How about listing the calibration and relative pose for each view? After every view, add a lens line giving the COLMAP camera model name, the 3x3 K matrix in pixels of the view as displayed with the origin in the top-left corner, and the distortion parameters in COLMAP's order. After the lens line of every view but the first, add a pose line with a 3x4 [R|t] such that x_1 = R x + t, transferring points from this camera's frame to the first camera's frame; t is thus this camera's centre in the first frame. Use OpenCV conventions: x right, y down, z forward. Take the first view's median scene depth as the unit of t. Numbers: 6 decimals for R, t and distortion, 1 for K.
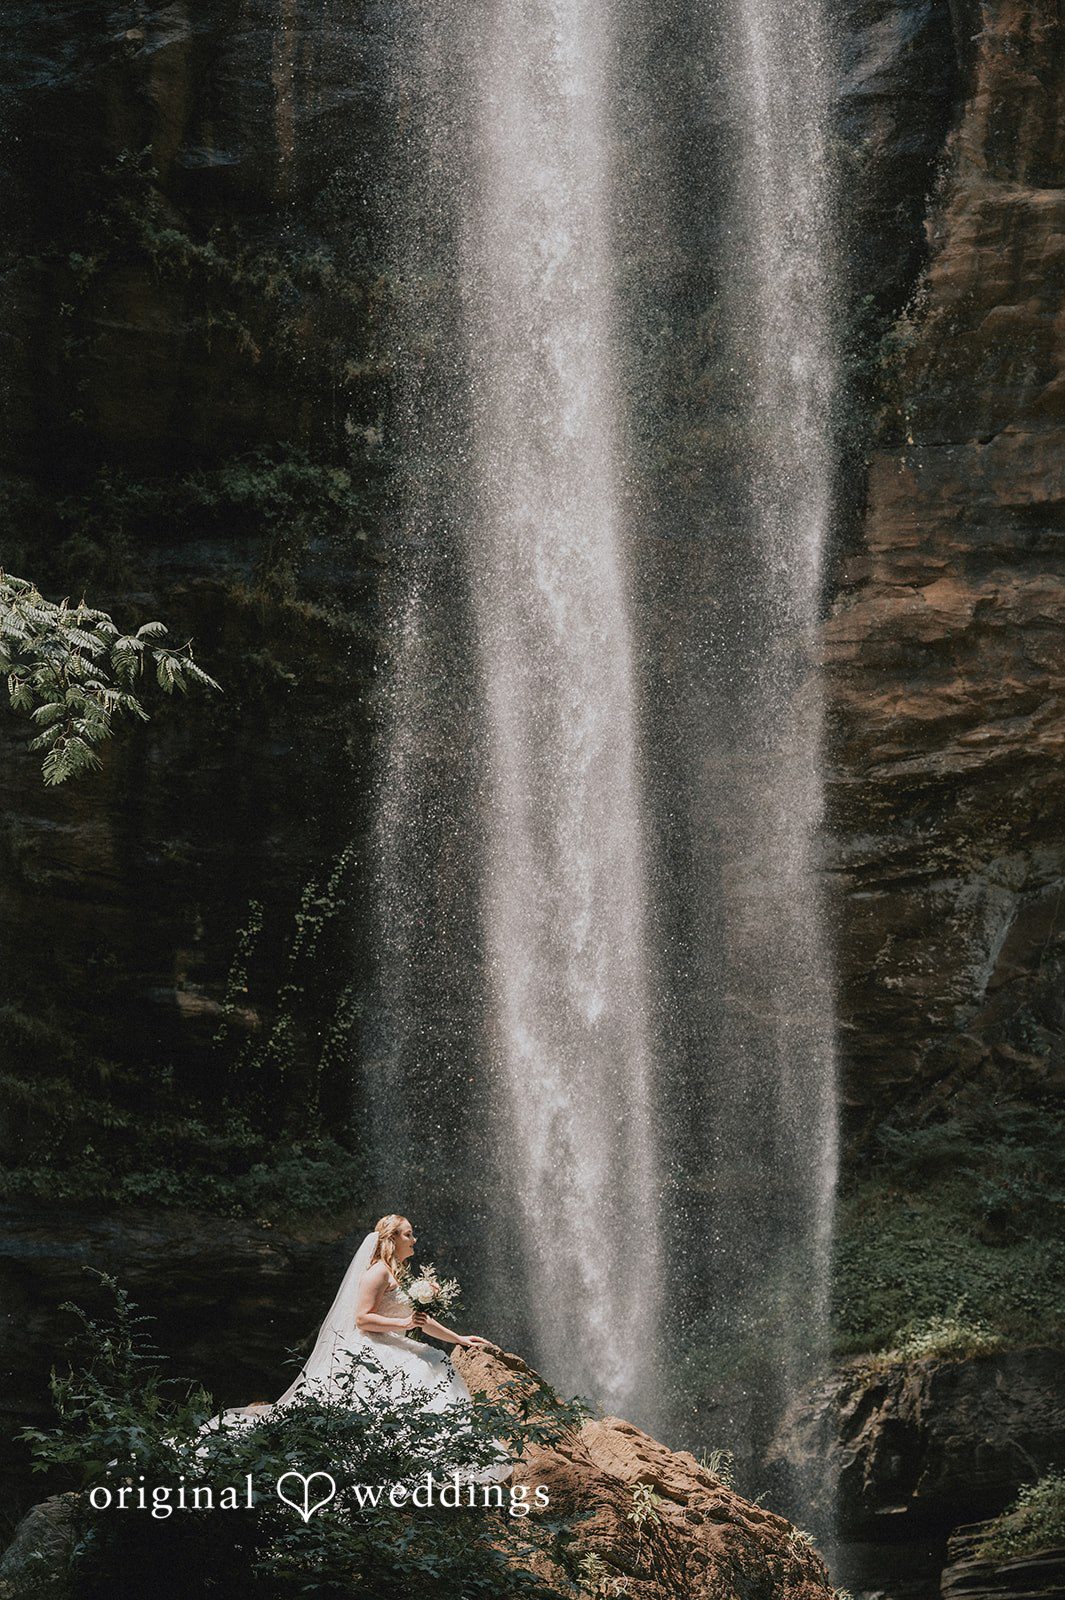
lens RADIAL K [[3820.3, 0, 525.2], [0, 3820.3, 804.1], [0, 0, 1]] dist [-0.074813, 0.000000]
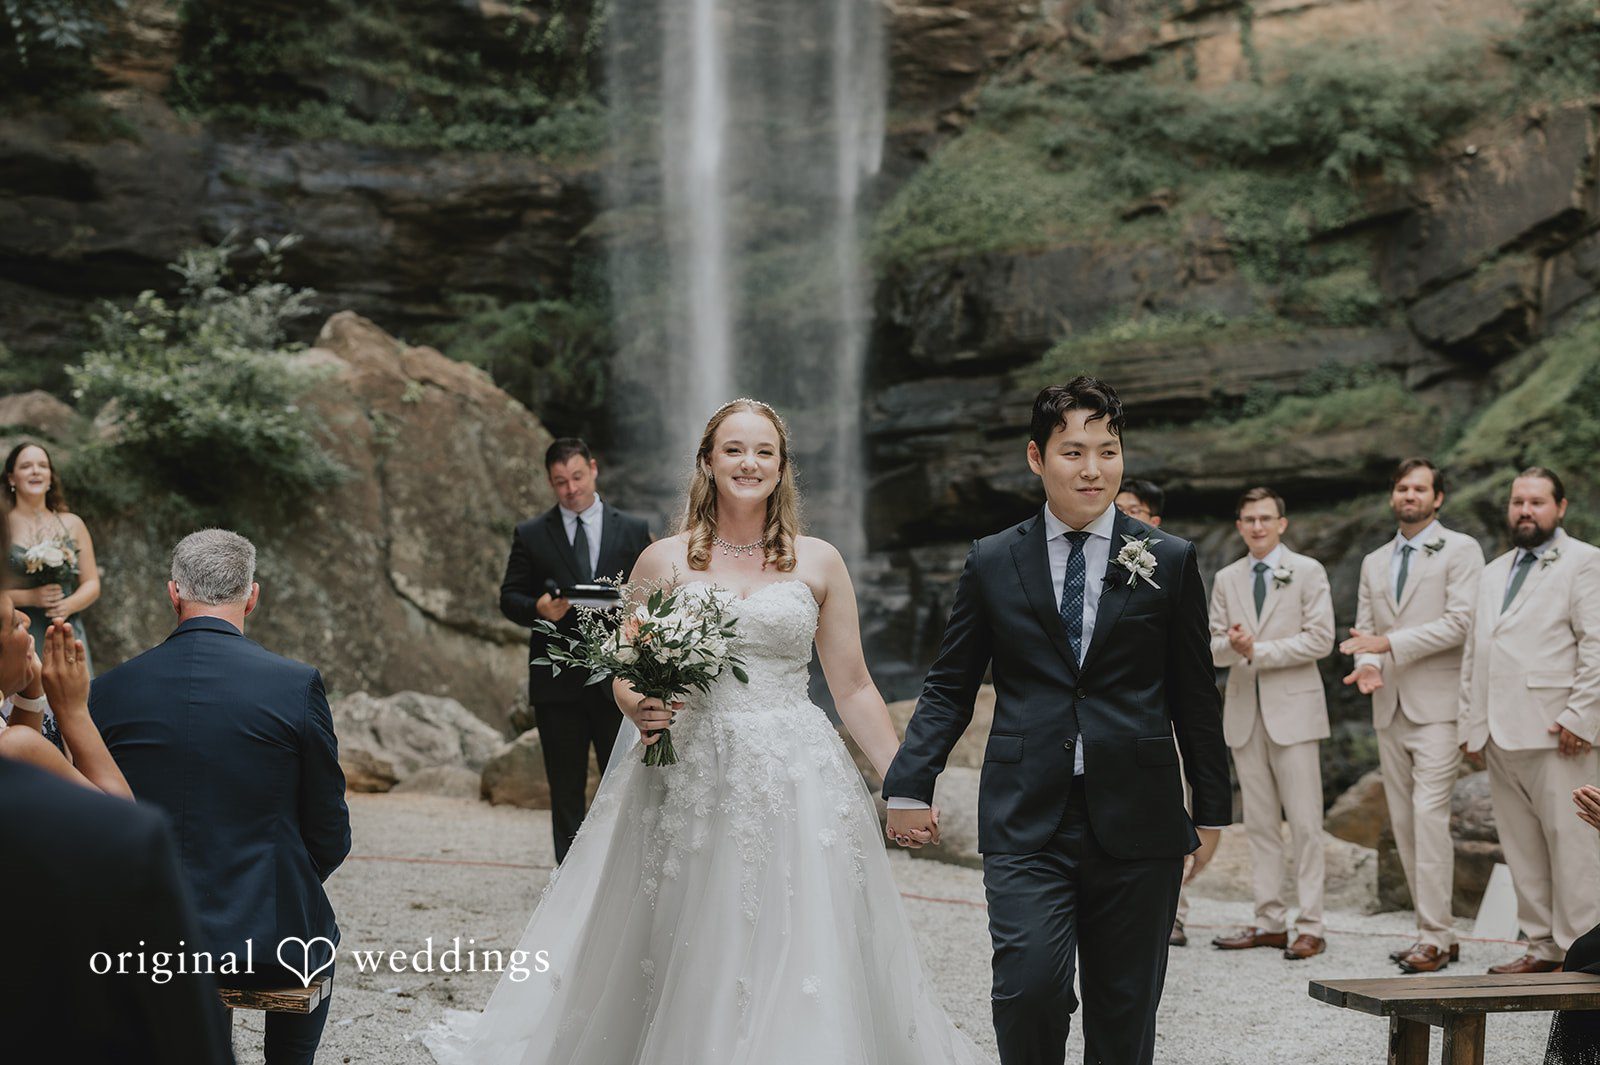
lens RADIAL K [[3498.6, 0, 808.4], [0, 3498.6, 531.4], [0, 0, 1]] dist [-0.124337, 0.000000]
pose [[0.996115, 0.005274, -0.087906, 0.147888], [0.016285, 0.969957, 0.242730, -0.073102], [0.086545, -0.243218, 0.966103, -0.306151]]
